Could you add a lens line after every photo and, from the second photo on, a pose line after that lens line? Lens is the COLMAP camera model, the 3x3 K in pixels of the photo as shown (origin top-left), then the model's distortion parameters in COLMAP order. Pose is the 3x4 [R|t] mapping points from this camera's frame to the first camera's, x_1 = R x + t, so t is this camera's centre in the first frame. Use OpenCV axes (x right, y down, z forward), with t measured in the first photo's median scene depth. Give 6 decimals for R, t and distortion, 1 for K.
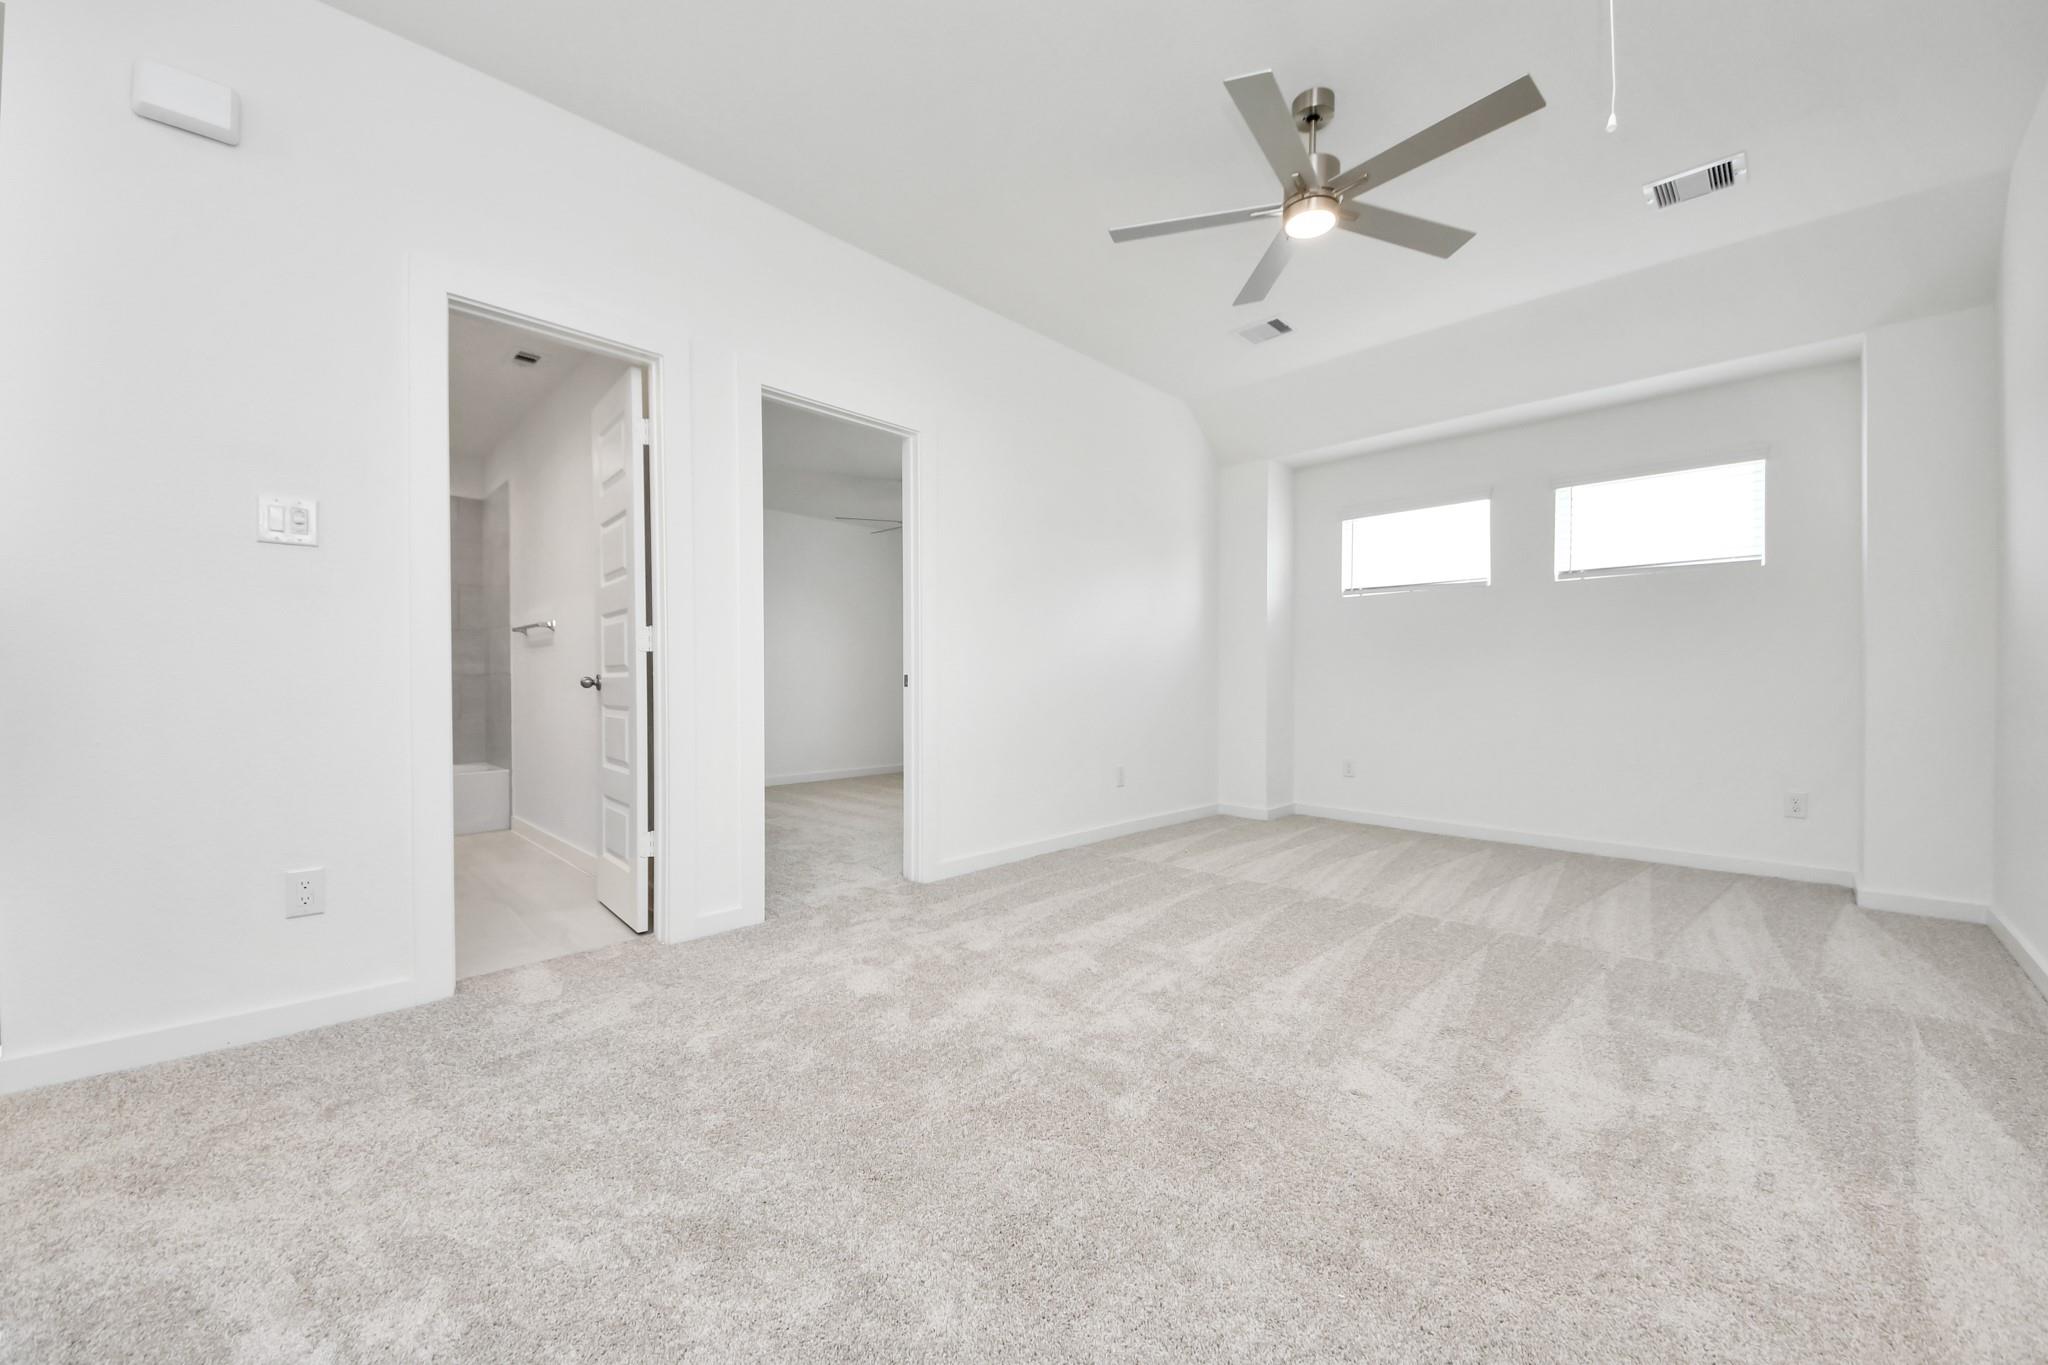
lens RADIAL K [[762.2, 0, 965.0], [0, 762.2, 673.0], [0, 0, 1]] dist [0.064171, -0.000023]
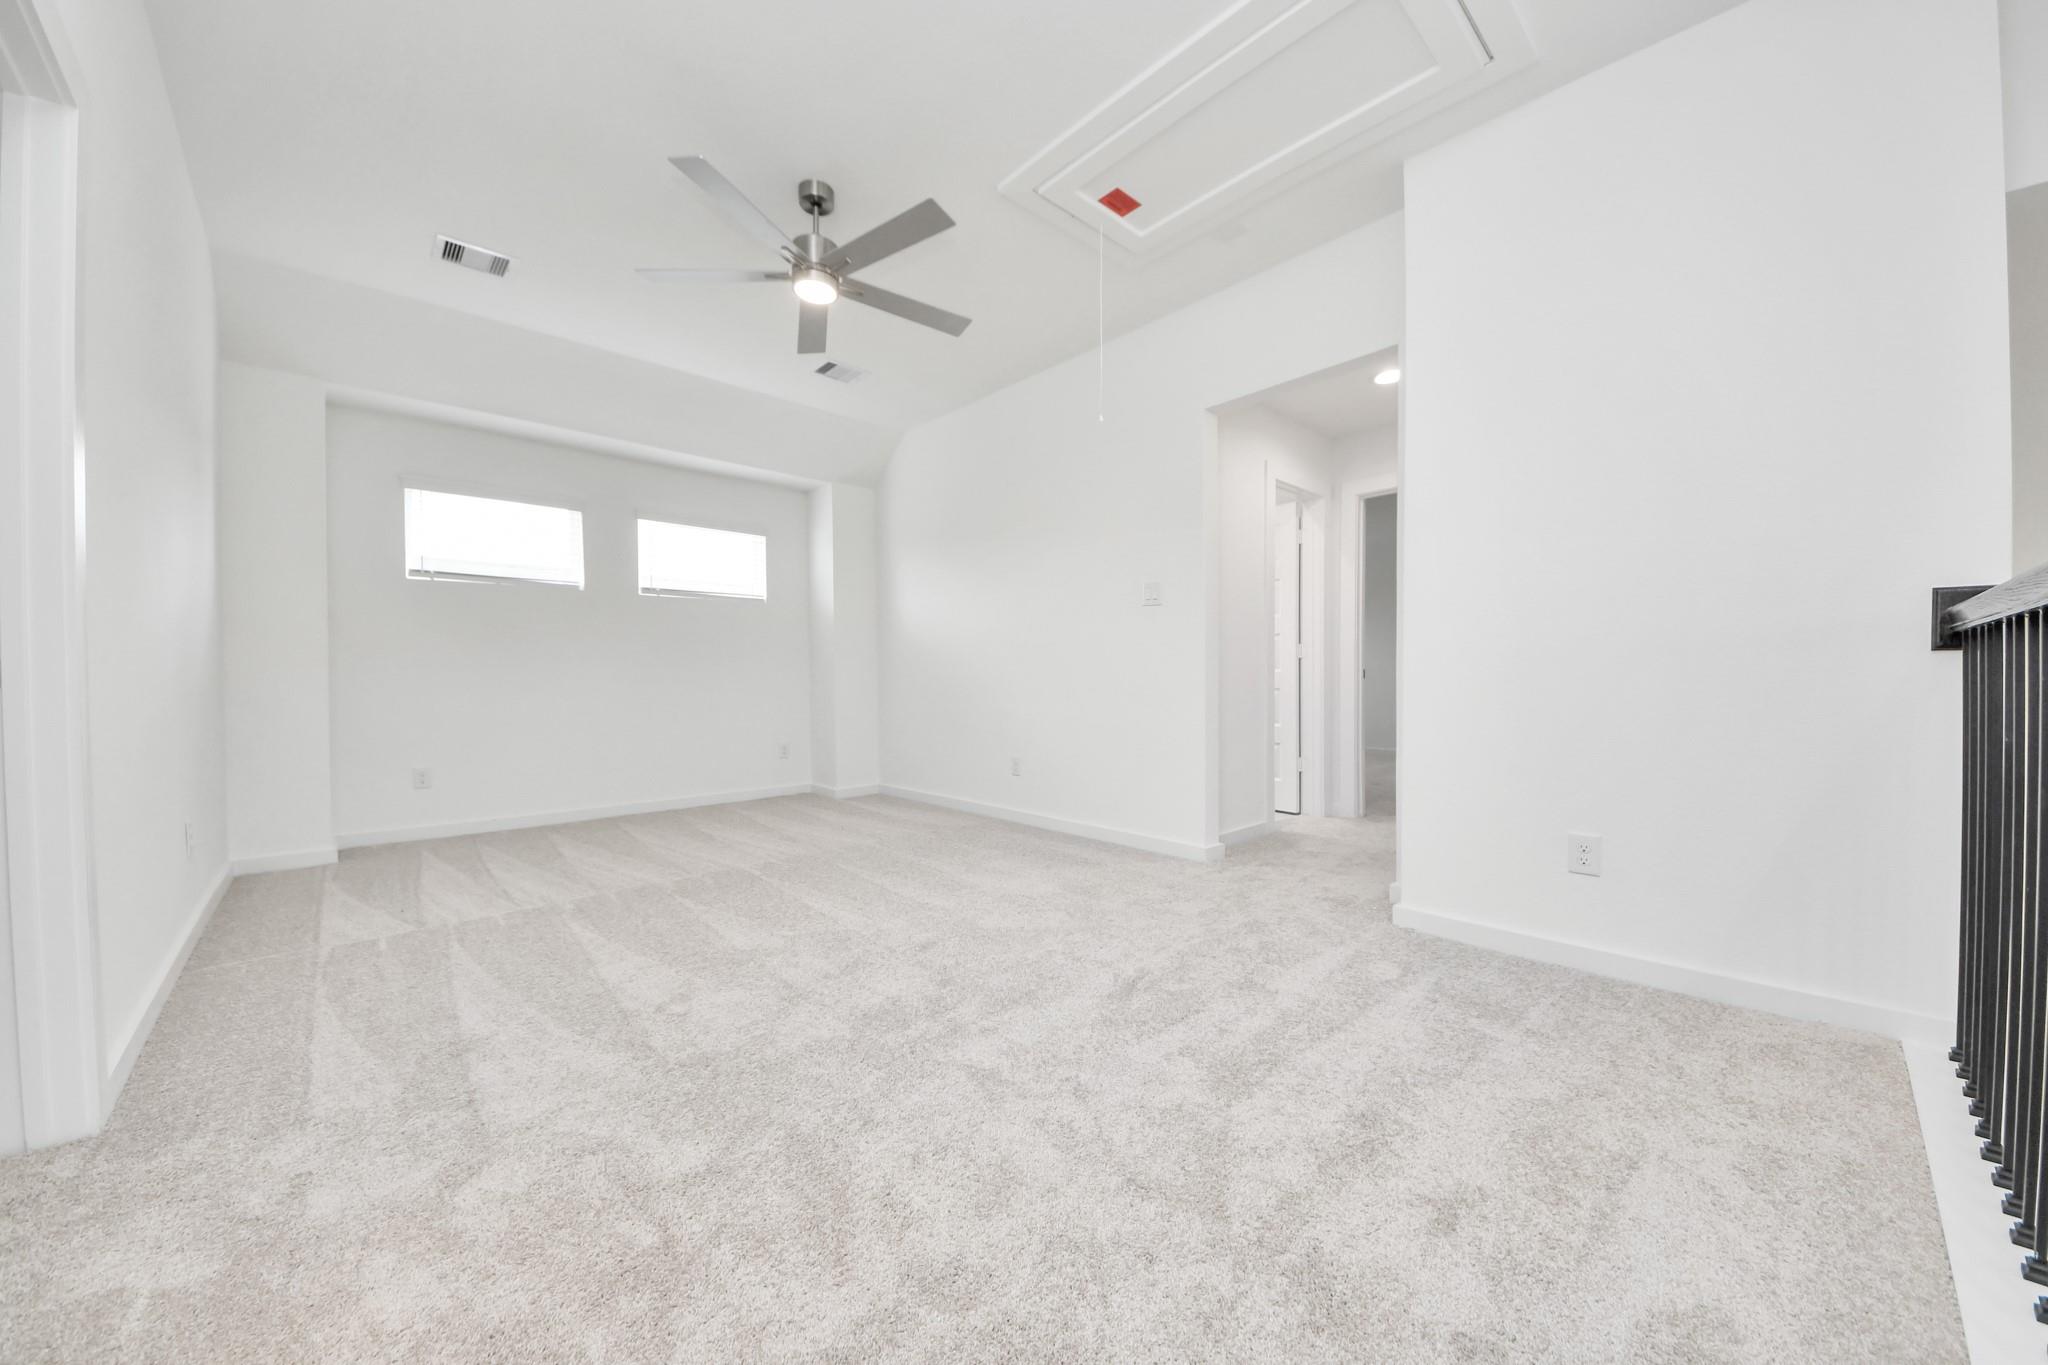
lens RADIAL K [[738.3, 0, 1038.1], [0, 738.3, 691.9], [0, 0, 1]] dist [-0.007475, -0.000125]
pose [[0.008453, -0.027009, 0.999599, -0.472185], [-0.004017, 0.999626, 0.027044, 0.001946], [-0.999956, -0.004244, 0.008341, 0.449244]]
